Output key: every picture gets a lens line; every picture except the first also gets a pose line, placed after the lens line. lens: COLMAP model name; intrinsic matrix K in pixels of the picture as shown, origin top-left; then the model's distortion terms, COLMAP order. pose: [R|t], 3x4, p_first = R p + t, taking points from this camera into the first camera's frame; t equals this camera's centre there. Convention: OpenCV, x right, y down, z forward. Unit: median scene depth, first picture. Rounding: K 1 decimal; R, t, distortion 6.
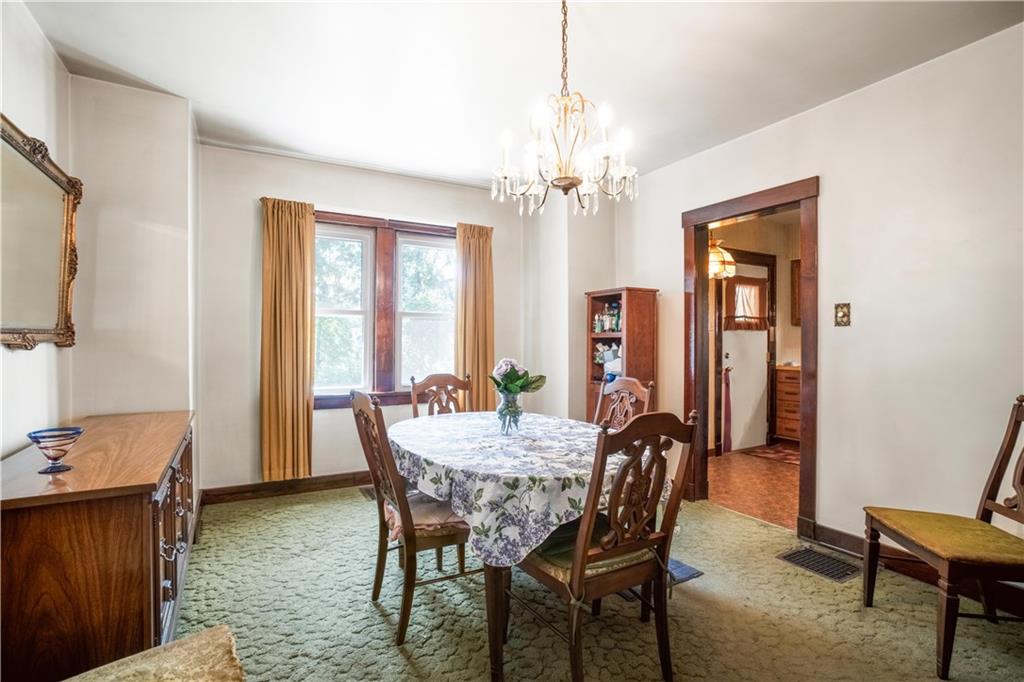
lens RADIAL K [[463.9, 0, 512.0], [0, 463.9, 341.0], [0, 0, 1]] dist [-0.000868, -0.000064]
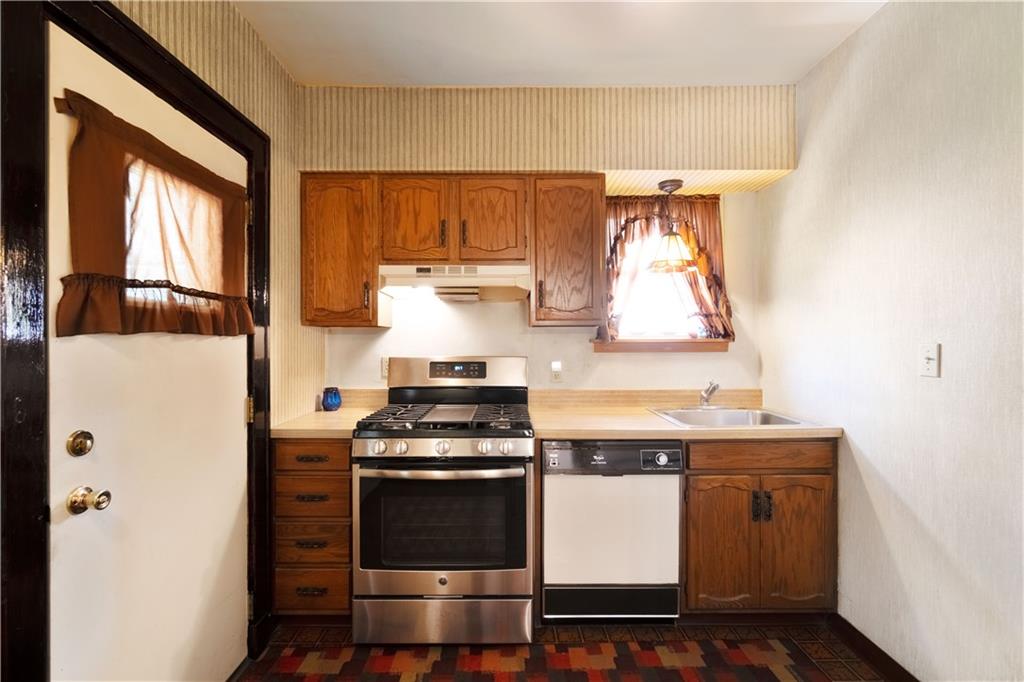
lens RADIAL K [[453.3, 0, 503.0], [0, 453.3, 342.1], [0, 0, 1]] dist [-0.002778, 0.000247]
pose [[0.513616, -0.003485, 0.858013, 0.358362], [0.016548, 0.999846, -0.005845, -0.012907], [-0.857861, 0.017200, 0.513594, 0.663717]]
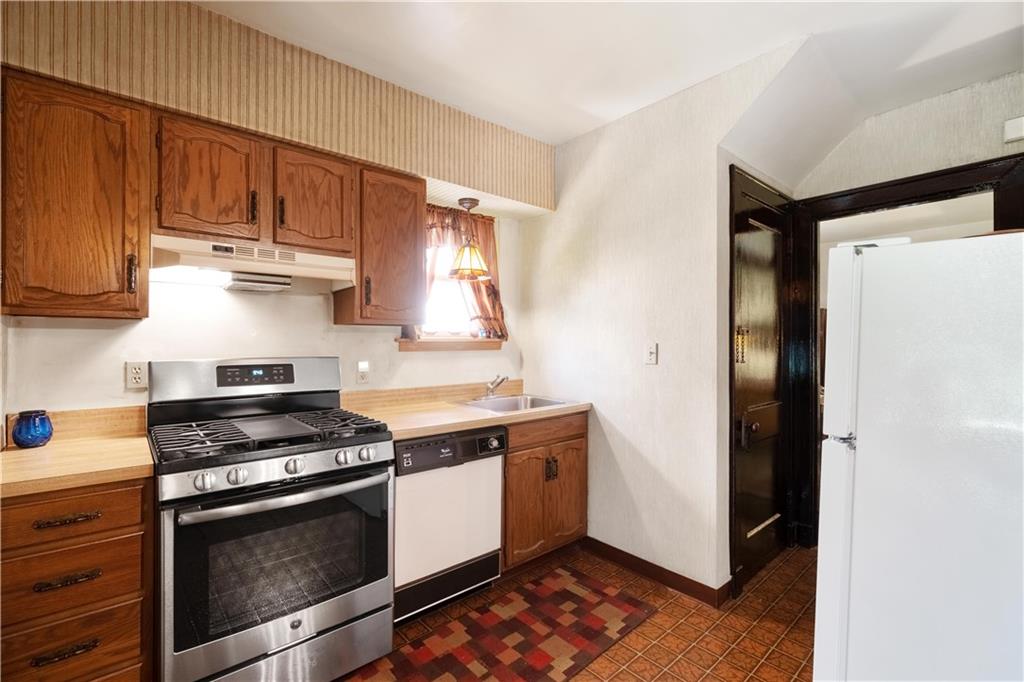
lens RADIAL K [[453.3, 0, 503.0], [0, 453.3, 342.1], [0, 0, 1]] dist [-0.002778, 0.000247]
pose [[-0.164808, -0.005071, 0.986313, 0.320556], [0.013203, 0.999886, 0.007347, -0.015549], [-0.986237, 0.014234, -0.164722, 0.803108]]
